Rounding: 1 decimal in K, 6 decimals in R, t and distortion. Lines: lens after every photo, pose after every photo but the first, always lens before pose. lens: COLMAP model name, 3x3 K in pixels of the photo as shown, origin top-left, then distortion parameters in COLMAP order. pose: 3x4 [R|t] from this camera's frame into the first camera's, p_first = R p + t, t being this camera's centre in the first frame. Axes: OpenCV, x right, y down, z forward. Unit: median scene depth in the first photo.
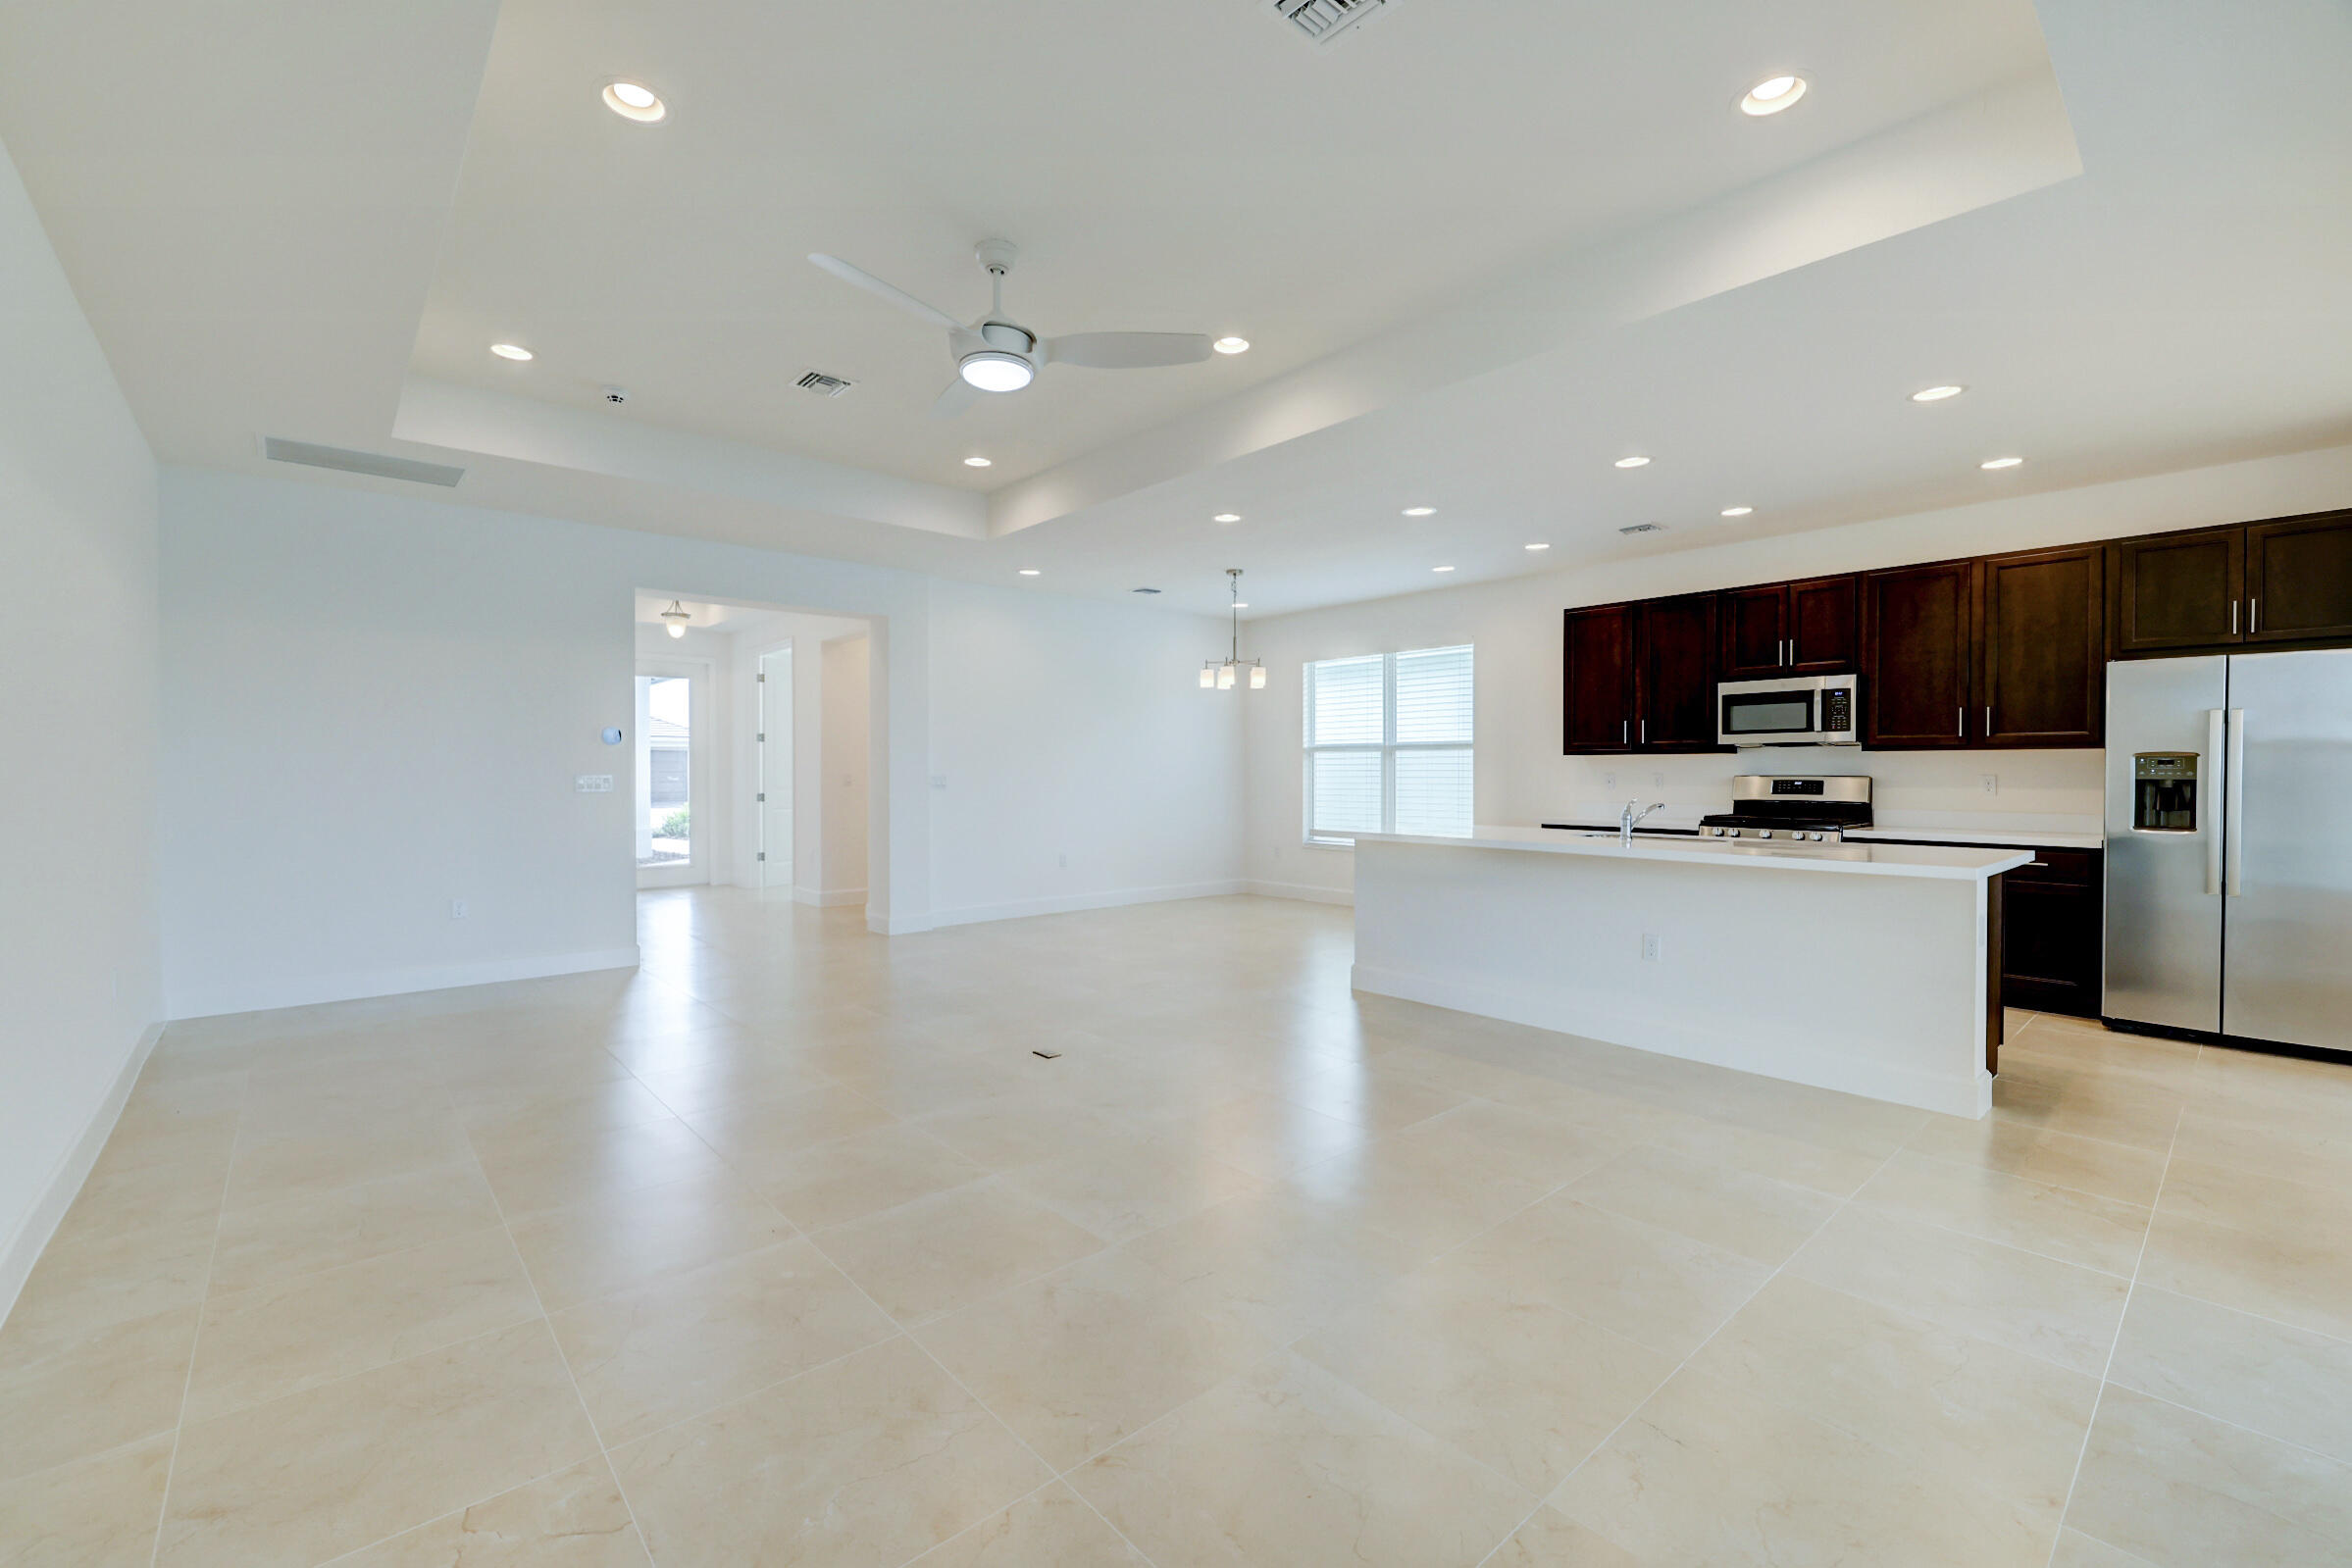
lens RADIAL K [[981.7, 0, 1176.0], [0, 981.7, 784.0], [0, 0, 1]] dist [-0.000208, -0.000002]
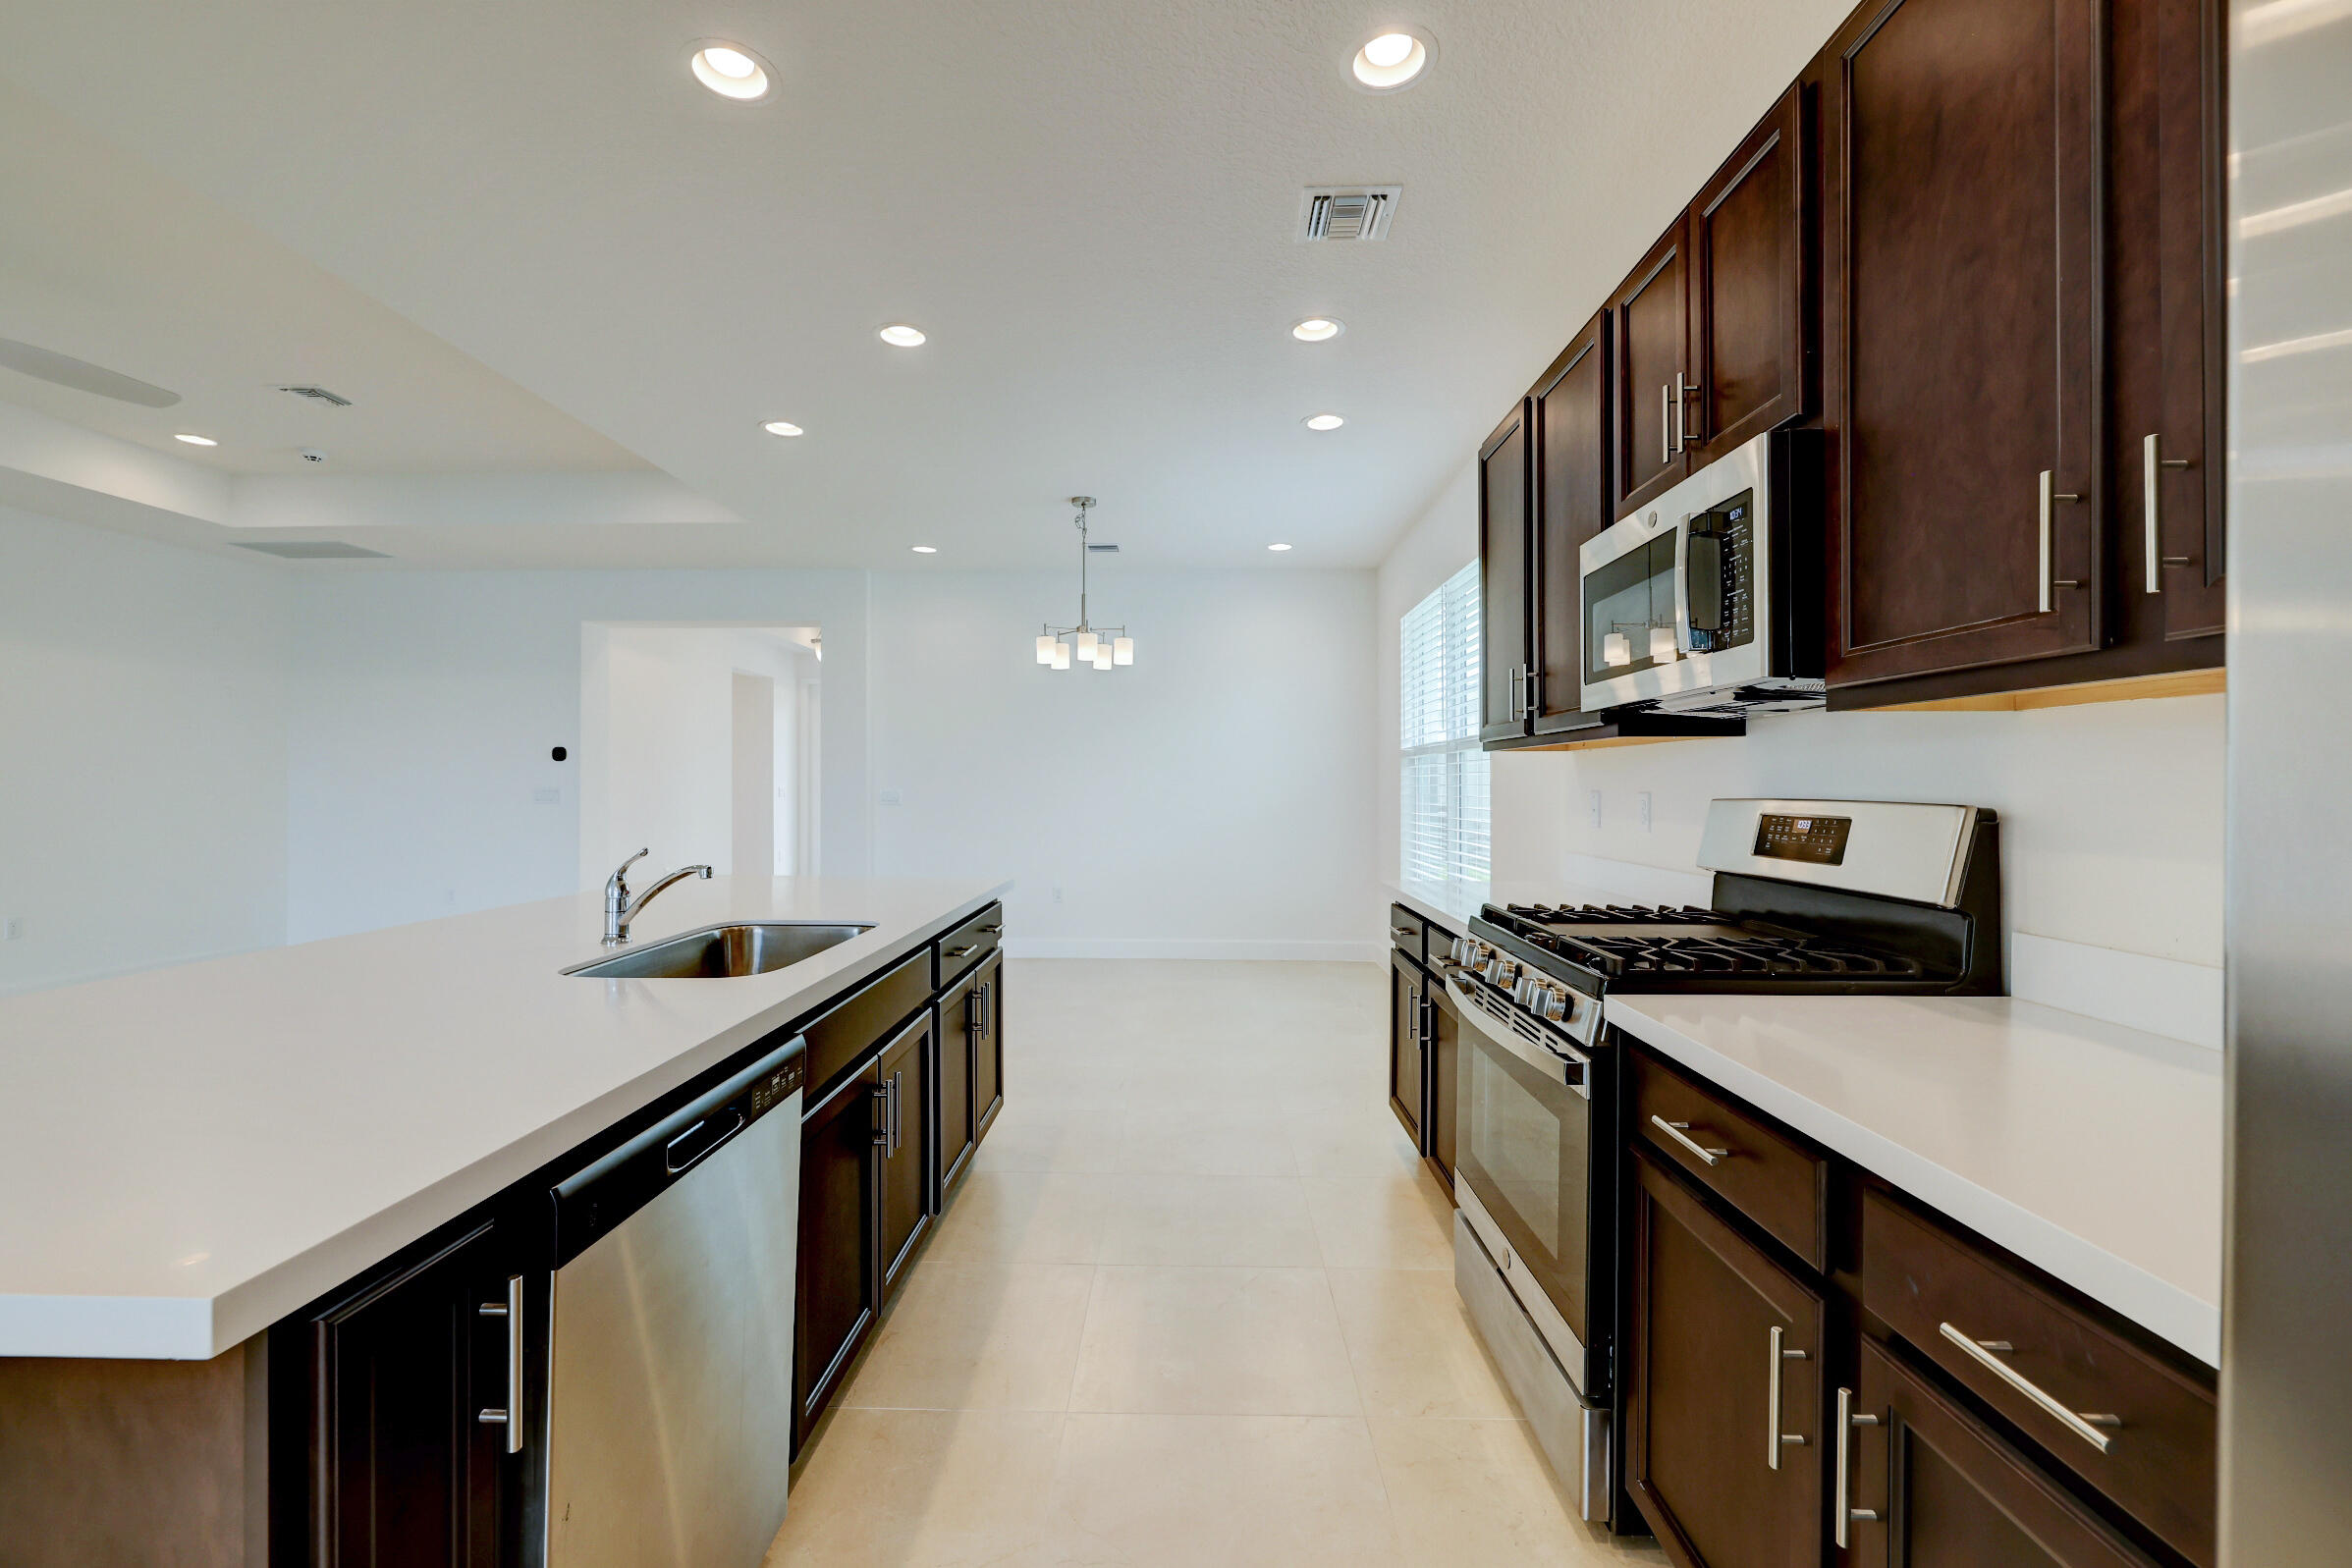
lens RADIAL K [[981.7, 0, 1176.0], [0, 981.7, 784.0], [0, 0, 1]] dist [-0.000208, -0.000002]
pose [[0.725646, 0.001014, -0.688067, 0.692173], [-0.011661, 0.999873, -0.010826, -0.008055], [0.687969, 0.015879, 0.725566, 0.630886]]
